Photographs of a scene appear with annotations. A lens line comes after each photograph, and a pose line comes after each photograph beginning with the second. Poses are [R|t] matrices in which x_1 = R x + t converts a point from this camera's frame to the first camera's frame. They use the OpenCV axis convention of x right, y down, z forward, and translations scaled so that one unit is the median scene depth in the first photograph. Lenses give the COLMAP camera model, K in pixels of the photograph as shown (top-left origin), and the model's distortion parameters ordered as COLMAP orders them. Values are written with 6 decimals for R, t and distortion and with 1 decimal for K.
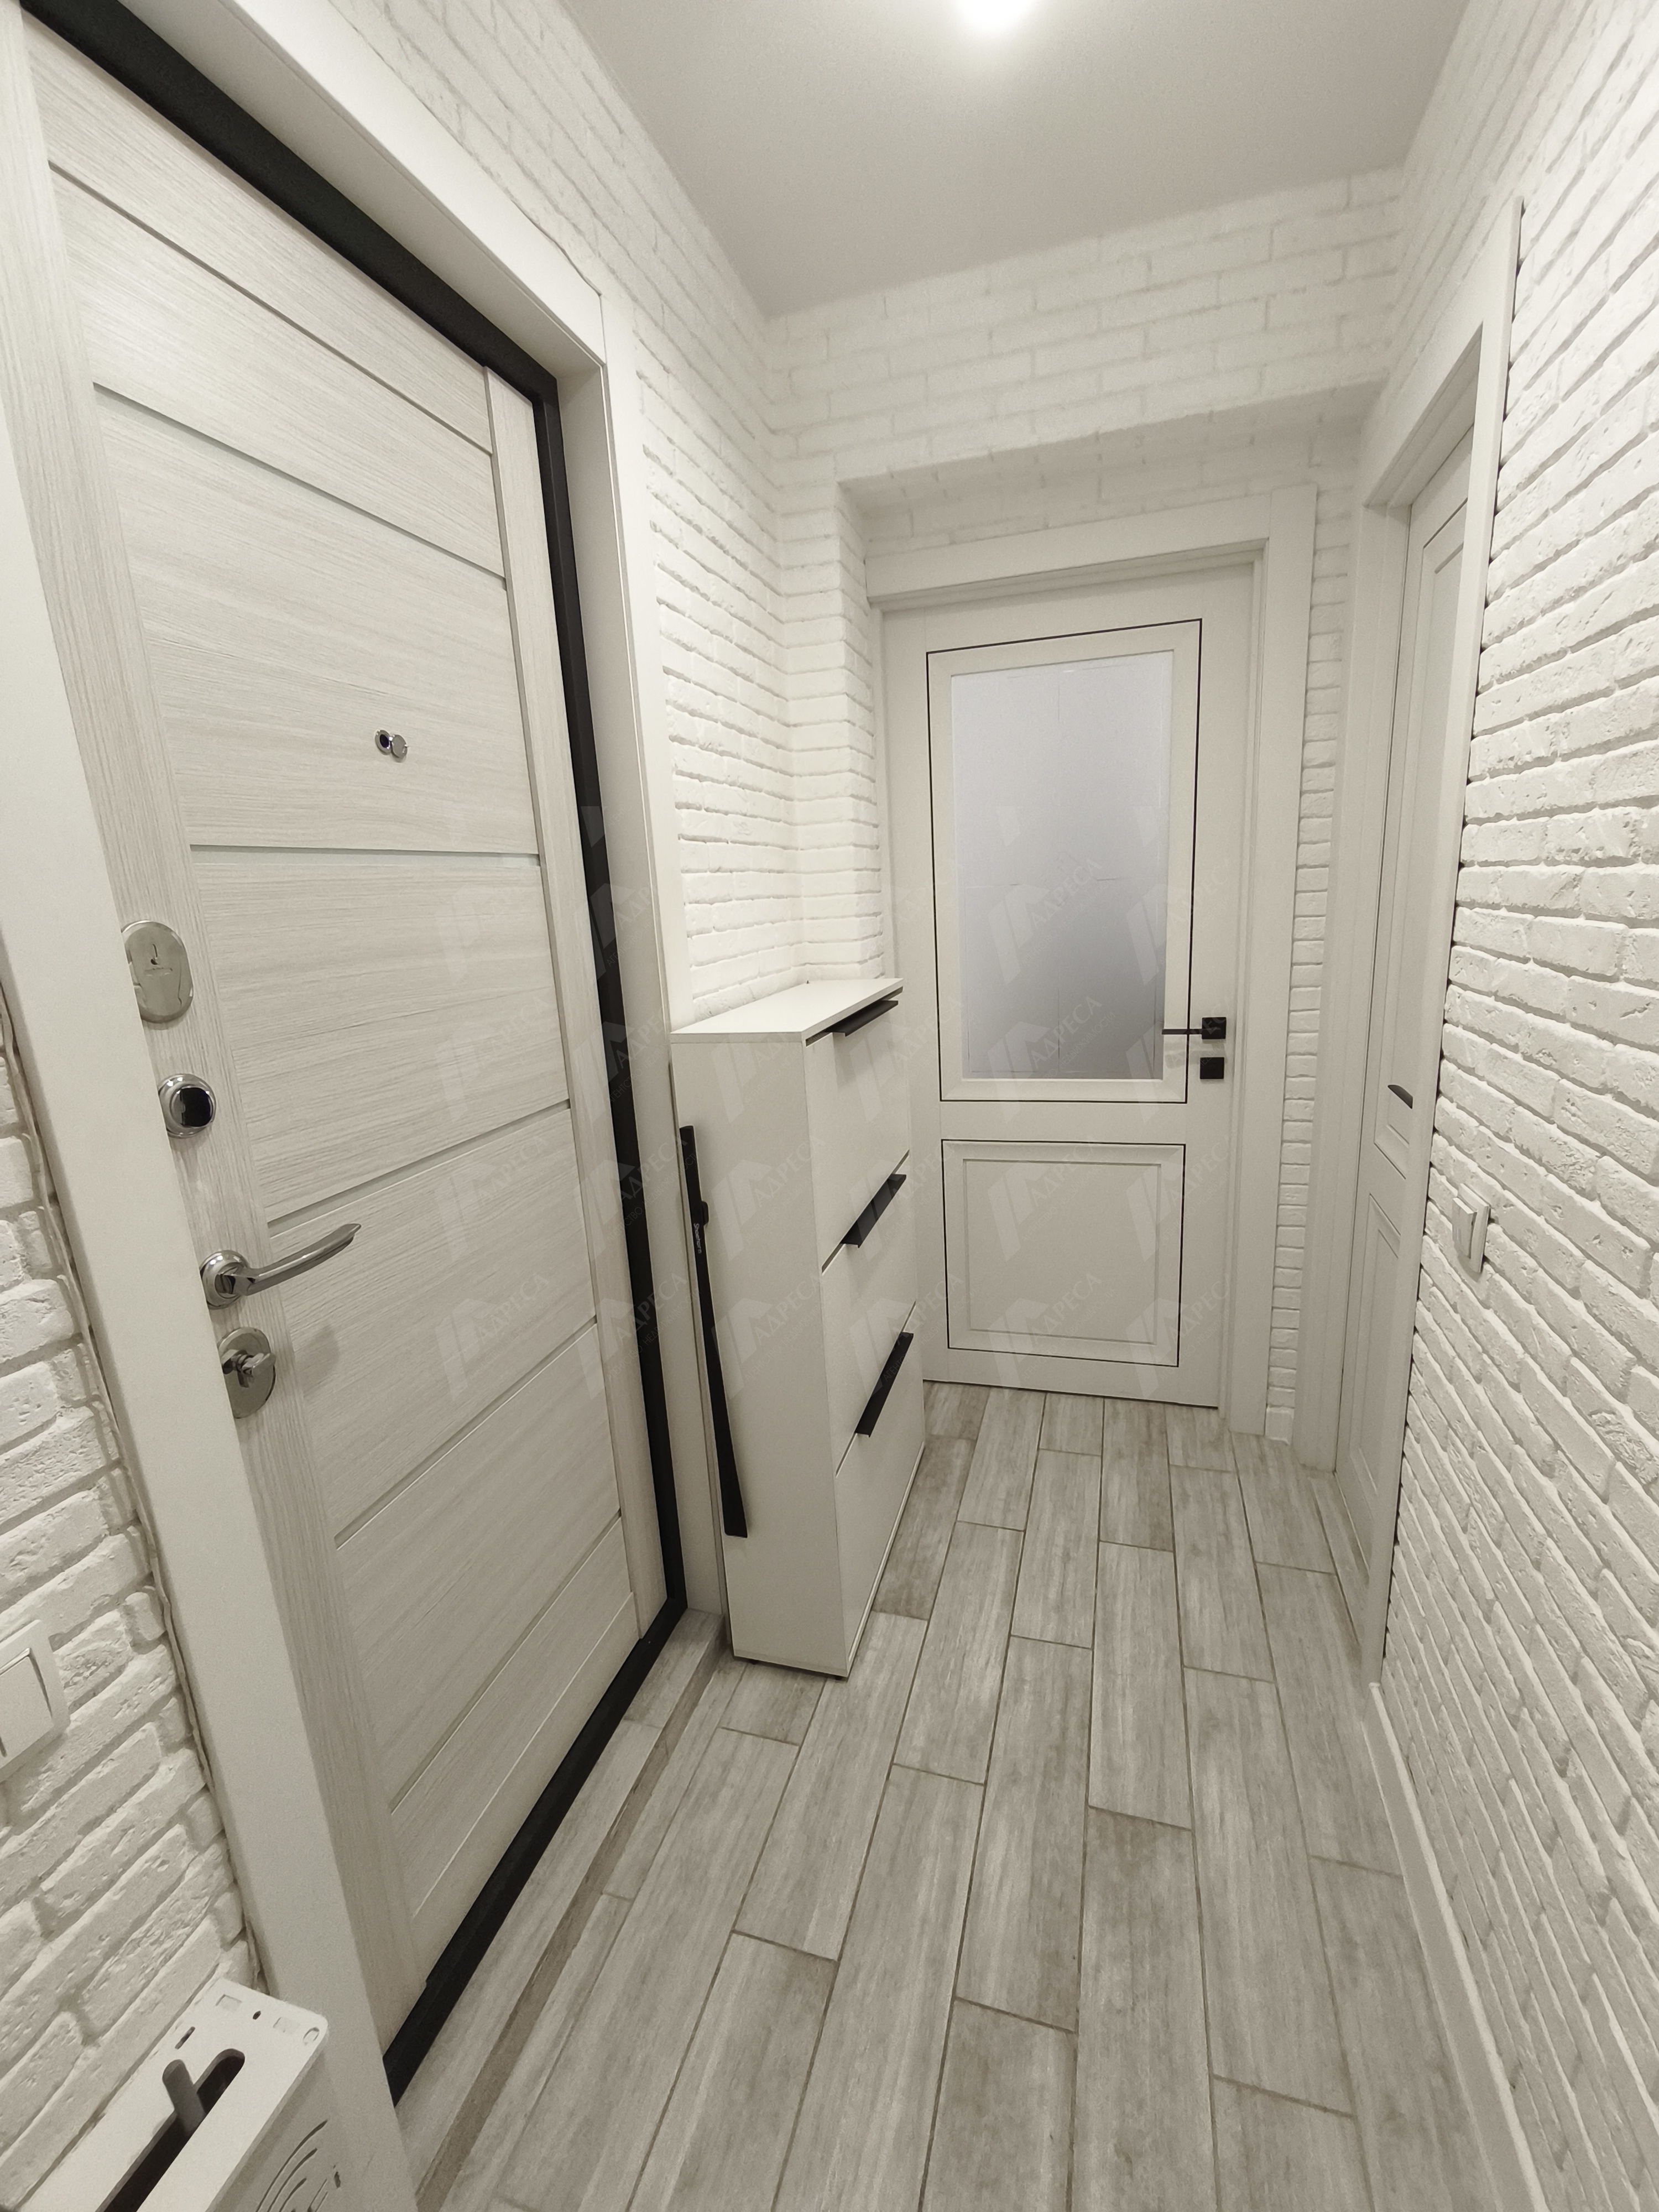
lens RADIAL K [[932.2, 0, 836.4], [0, 932.2, 1100.6], [0, 0, 1]] dist [0.004281, -0.000917]
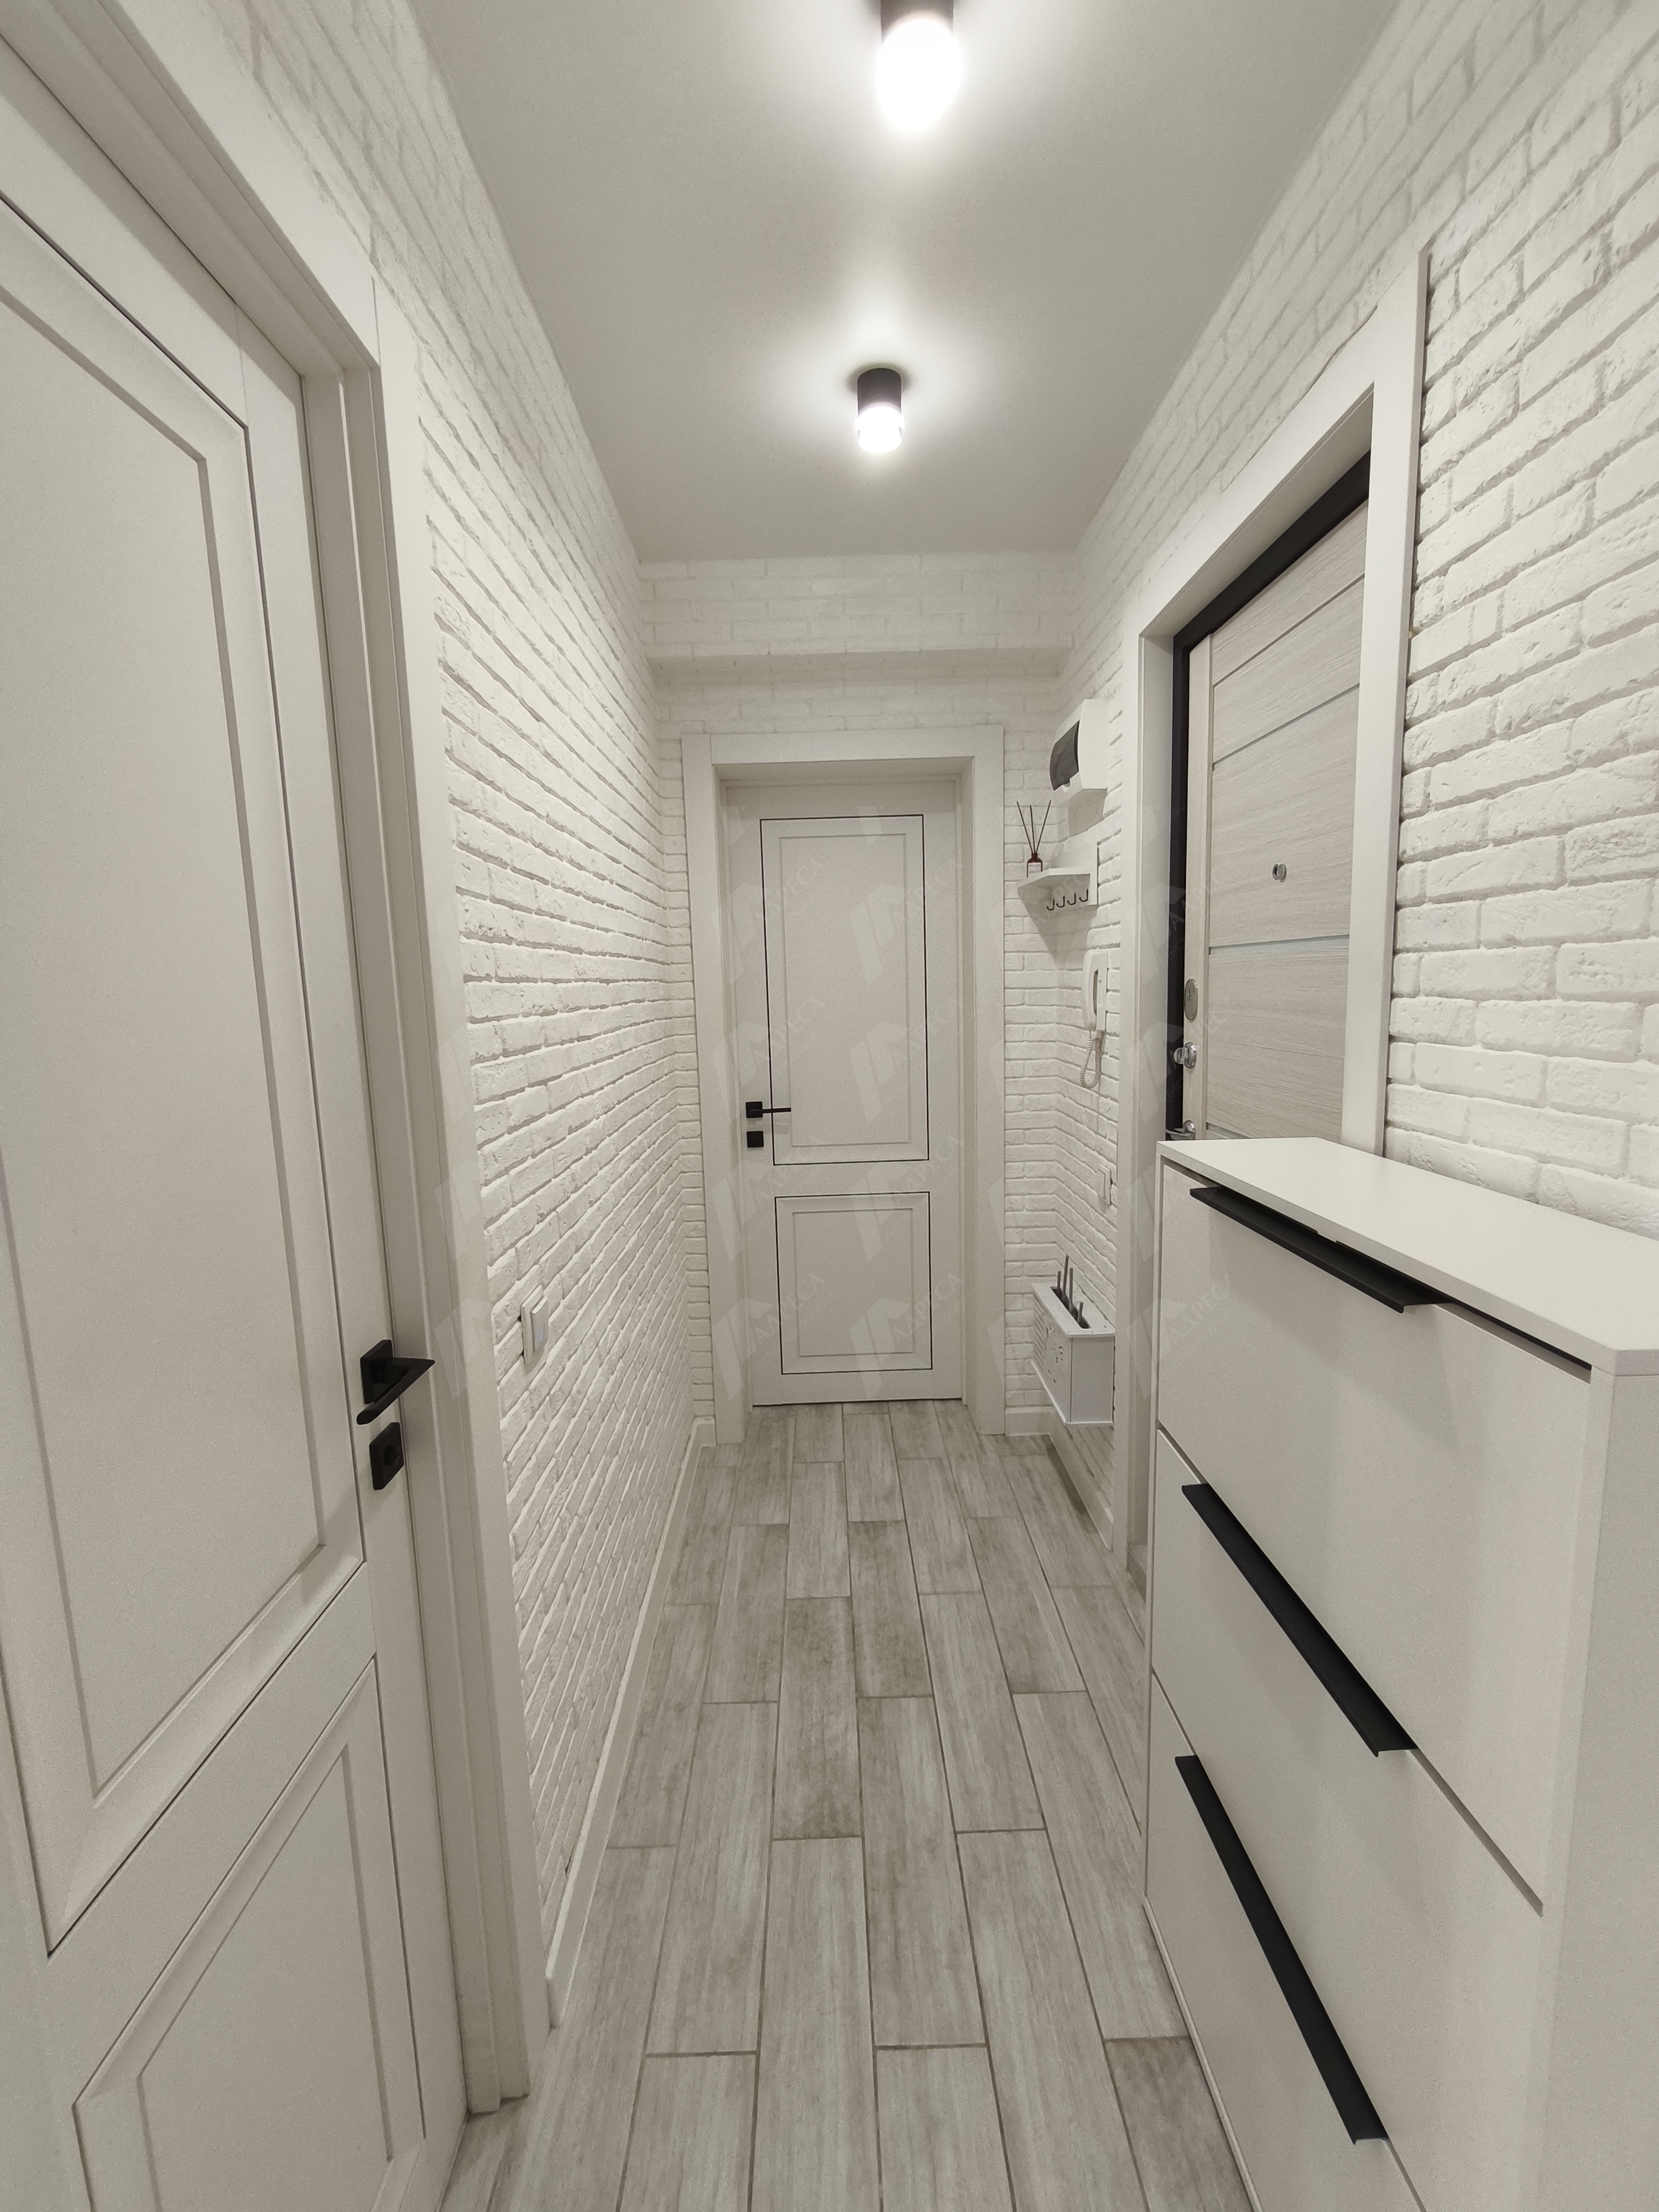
lens RADIAL K [[932.2, 0, 831.1], [0, 932.2, 1110.5], [0, 0, 1]] dist [0.004281, -0.000917]
pose [[-0.950453, 0.121451, -0.286163, 0.527134], [0.010237, 0.932254, 0.361659, -0.439105], [0.310700, 0.340811, -0.887307, 1.715787]]
